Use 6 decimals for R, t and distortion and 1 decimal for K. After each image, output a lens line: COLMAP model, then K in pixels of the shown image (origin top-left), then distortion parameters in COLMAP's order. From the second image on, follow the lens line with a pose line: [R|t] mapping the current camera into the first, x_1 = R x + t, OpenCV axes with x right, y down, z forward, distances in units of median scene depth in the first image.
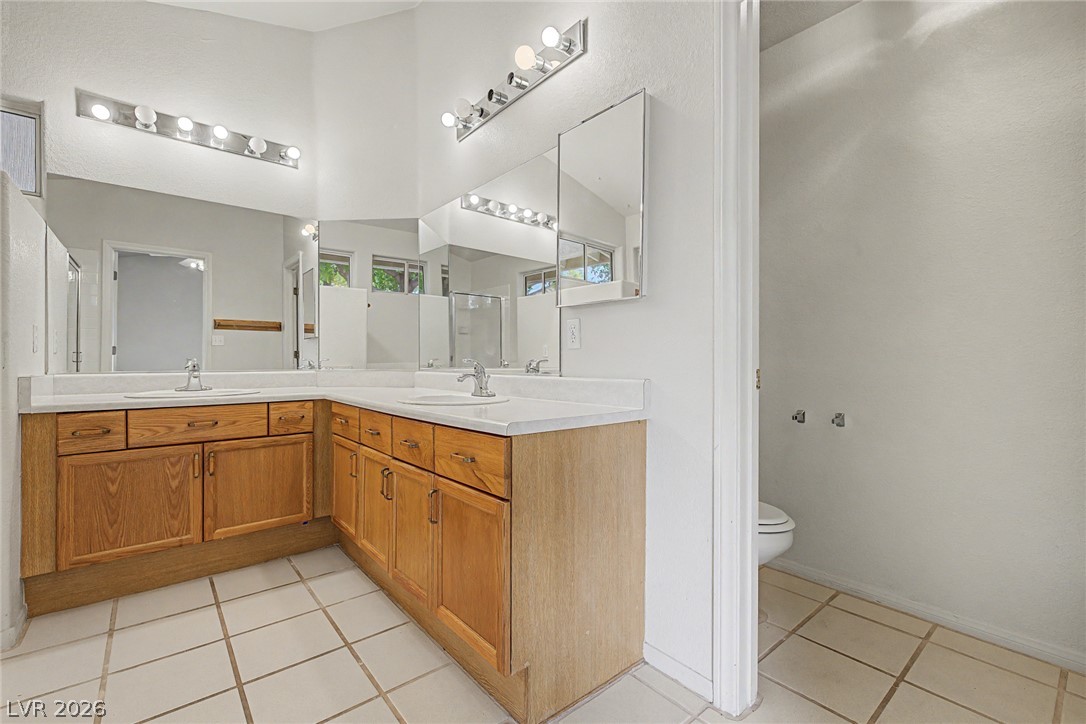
lens RADIAL K [[458.0, 0, 527.0], [0, 458.0, 361.7], [0, 0, 1]] dist [0.008720, -0.002469]
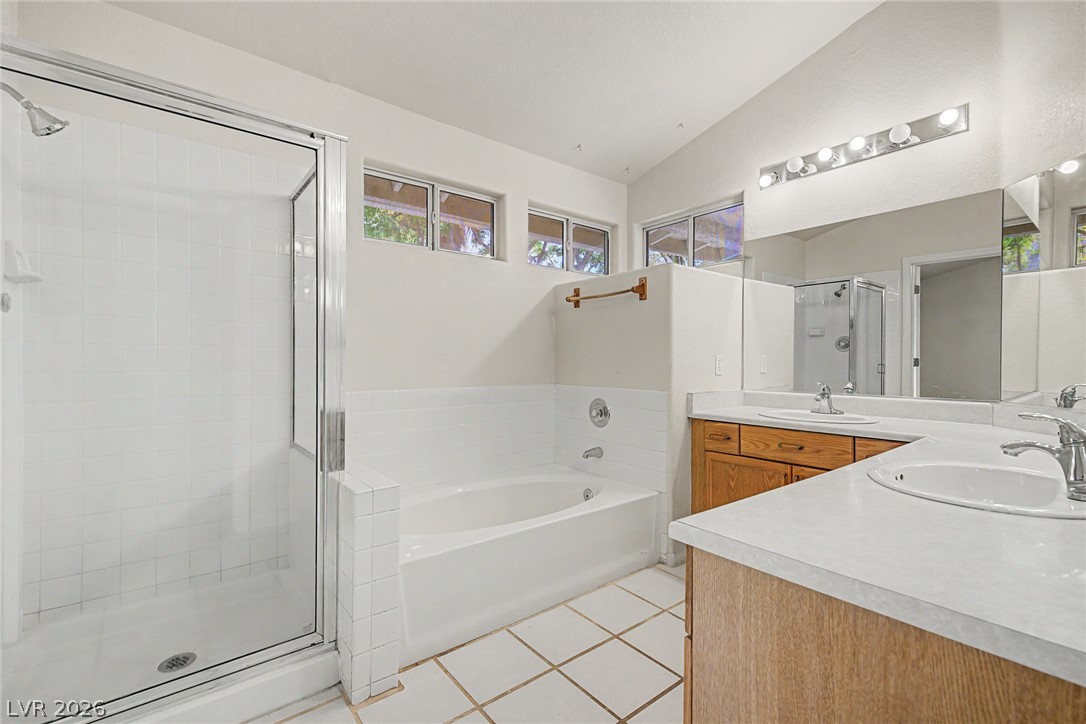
lens RADIAL K [[458.0, 0, 539.6], [0, 458.0, 368.0], [0, 0, 1]] dist [0.008720, -0.002469]
pose [[0.019396, 0.010584, -0.999756, 0.306409], [-0.006290, 0.999925, 0.010463, -0.048082], [0.999792, 0.006085, 0.019462, 0.372064]]
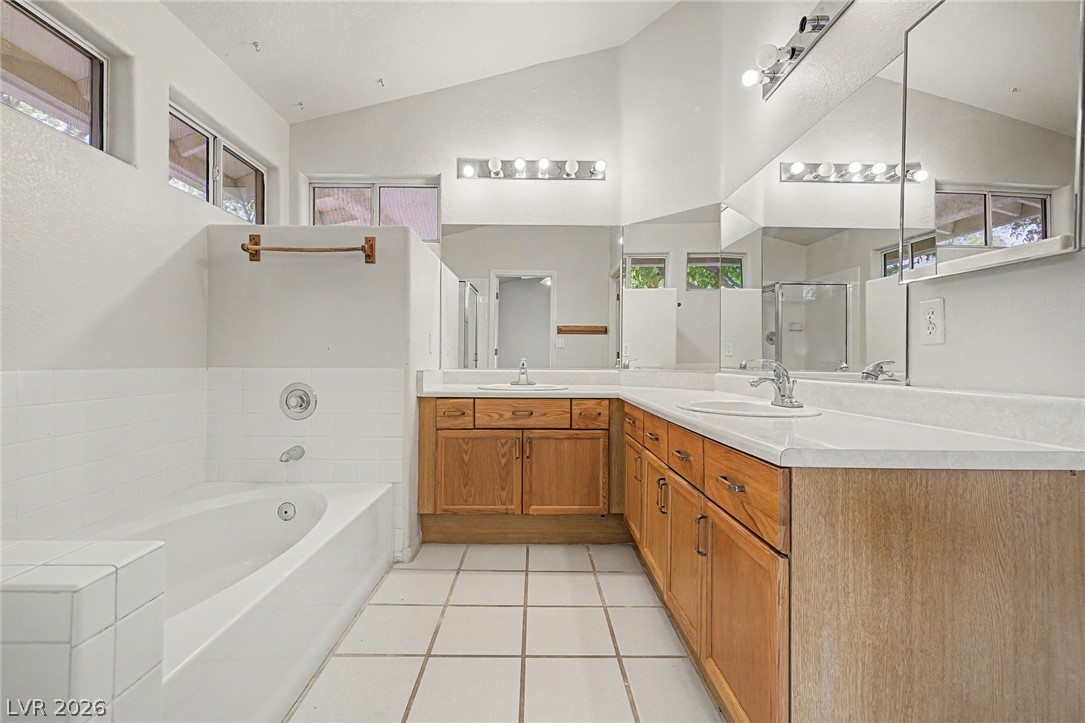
lens RADIAL K [[457.6, 0, 542.3], [0, 457.6, 358.6], [0, 0, 1]] dist [0.008720, -0.002469]
pose [[0.789692, 0.003779, -0.613492, 0.048680], [-0.008643, 0.999950, -0.004966, 0.000048], [0.613443, 0.009224, 0.789685, 0.096697]]
